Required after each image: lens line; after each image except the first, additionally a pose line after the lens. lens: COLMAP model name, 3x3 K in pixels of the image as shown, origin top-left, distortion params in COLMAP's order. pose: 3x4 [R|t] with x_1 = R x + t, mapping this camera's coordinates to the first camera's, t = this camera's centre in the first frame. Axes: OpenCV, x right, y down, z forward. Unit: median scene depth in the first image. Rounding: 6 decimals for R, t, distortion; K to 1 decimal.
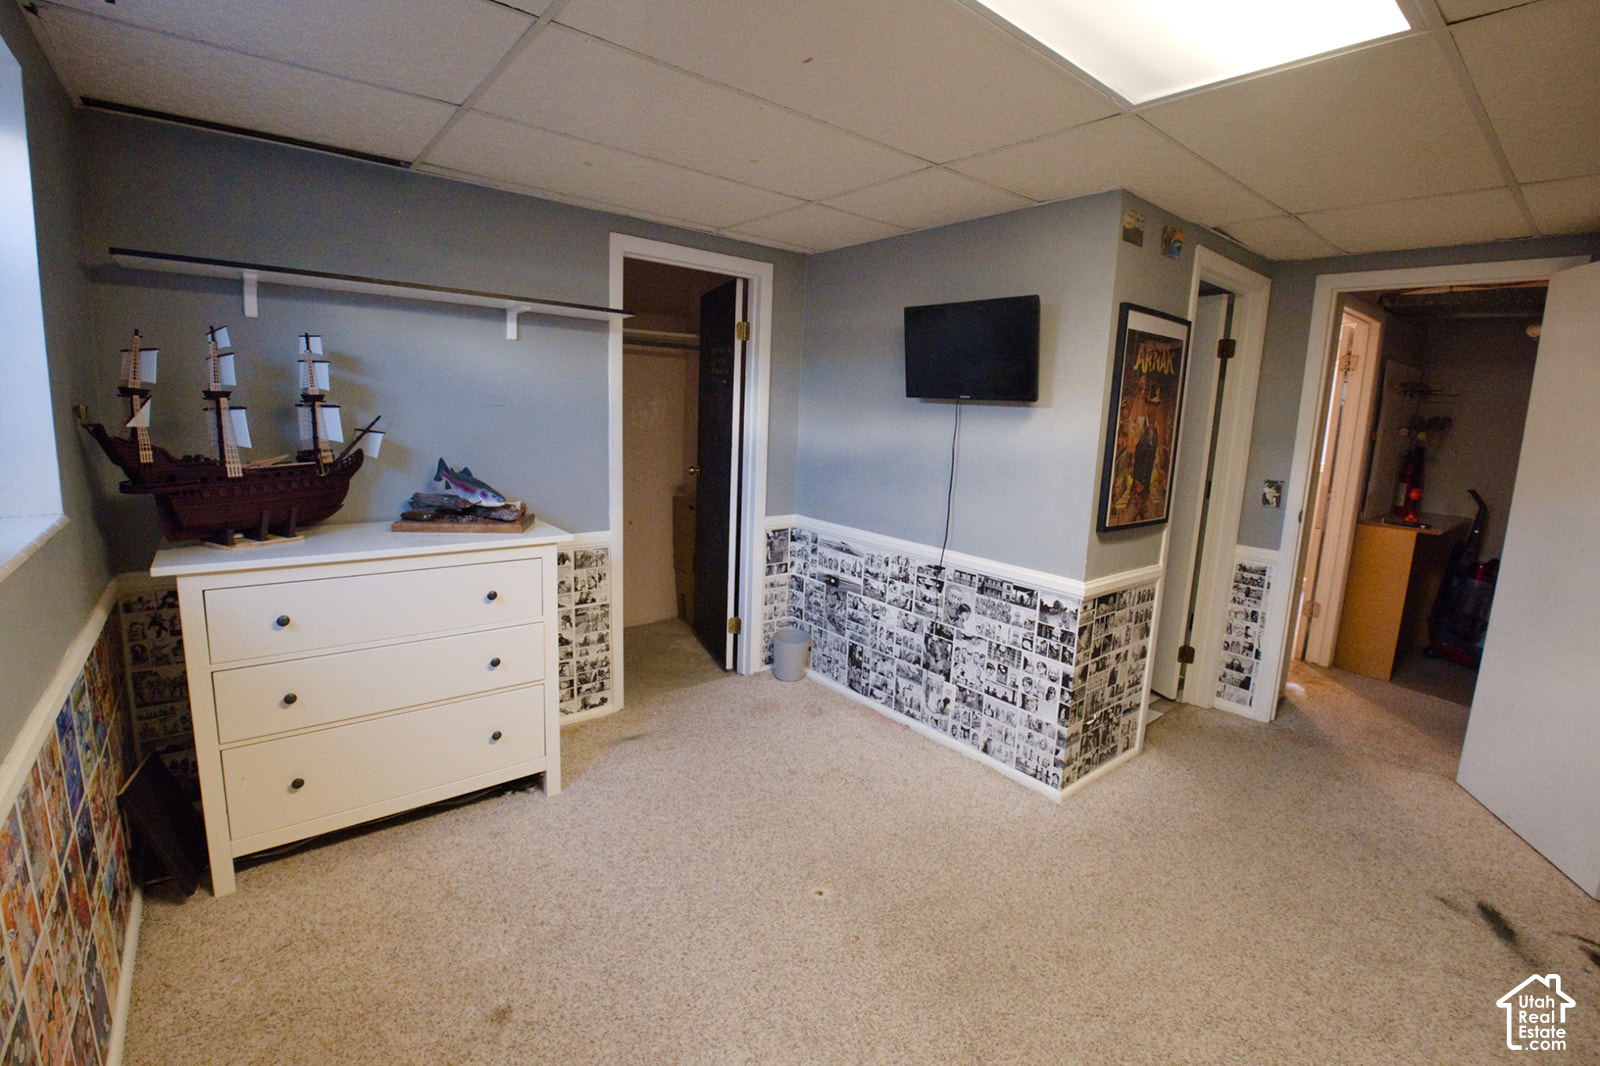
lens RADIAL K [[706.1, 0, 802.3], [0, 706.1, 527.4], [0, 0, 1]] dist [-0.035136, -0.003713]
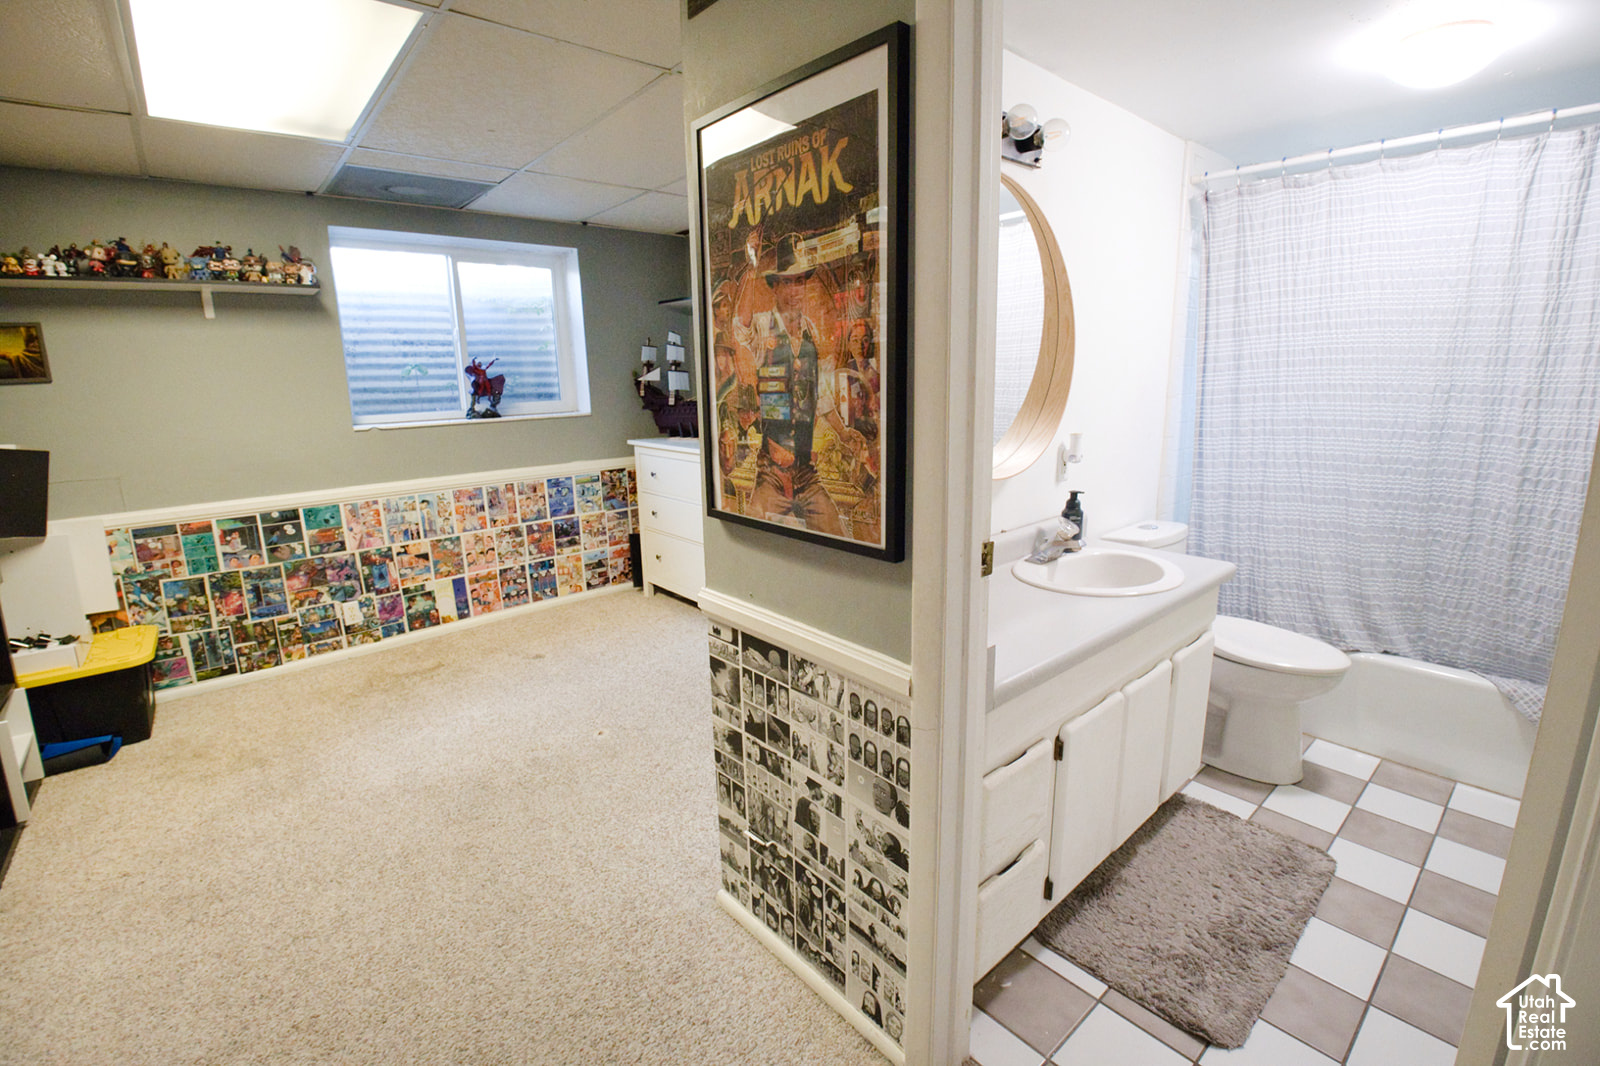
lens RADIAL K [[706.1, 0, 809.3], [0, 706.1, 519.2], [0, 0, 1]] dist [-0.035136, -0.003713]
pose [[0.029293, 0.163121, -0.986171, 1.044519], [-0.131861, 0.978603, 0.157952, -0.100045], [0.990835, 0.125411, 0.050175, 1.060222]]
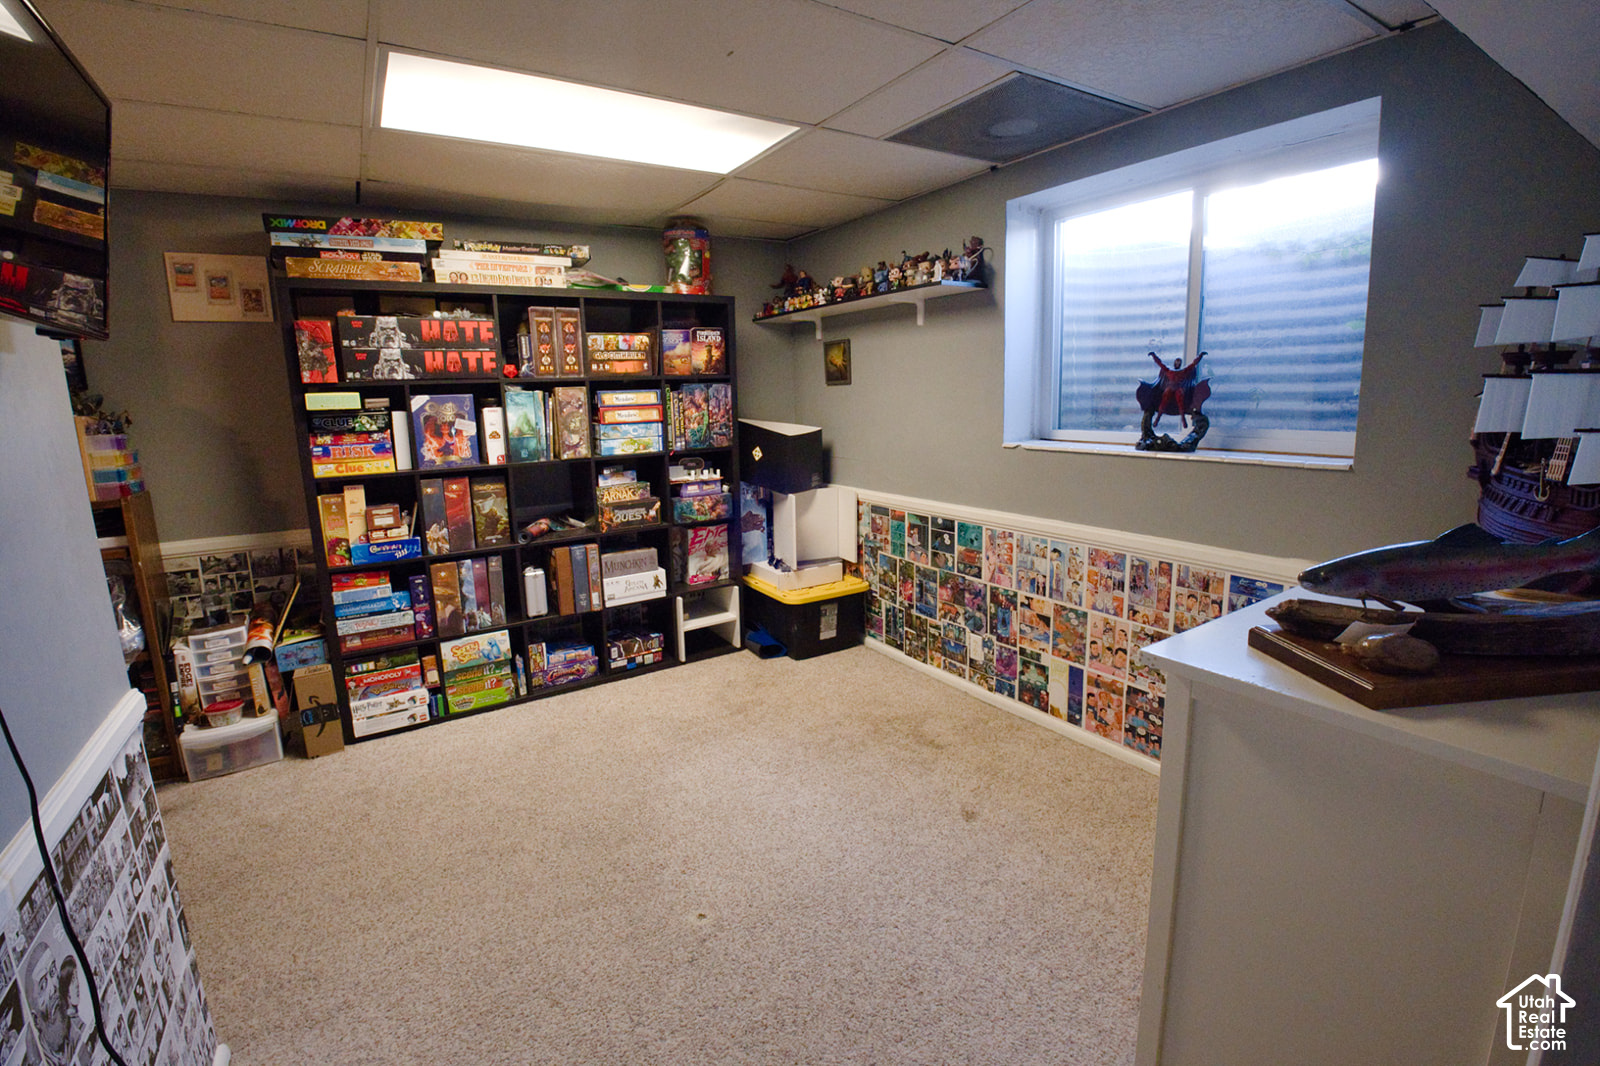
lens RADIAL K [[706.1, 0, 799.1], [0, 706.1, 514.3], [0, 0, 1]] dist [-0.035136, -0.003713]
pose [[-0.992254, -0.034014, 0.119482, -0.156899], [0.007152, 0.944550, 0.328290, -0.213820], [-0.124023, 0.326601, -0.936990, 1.383296]]
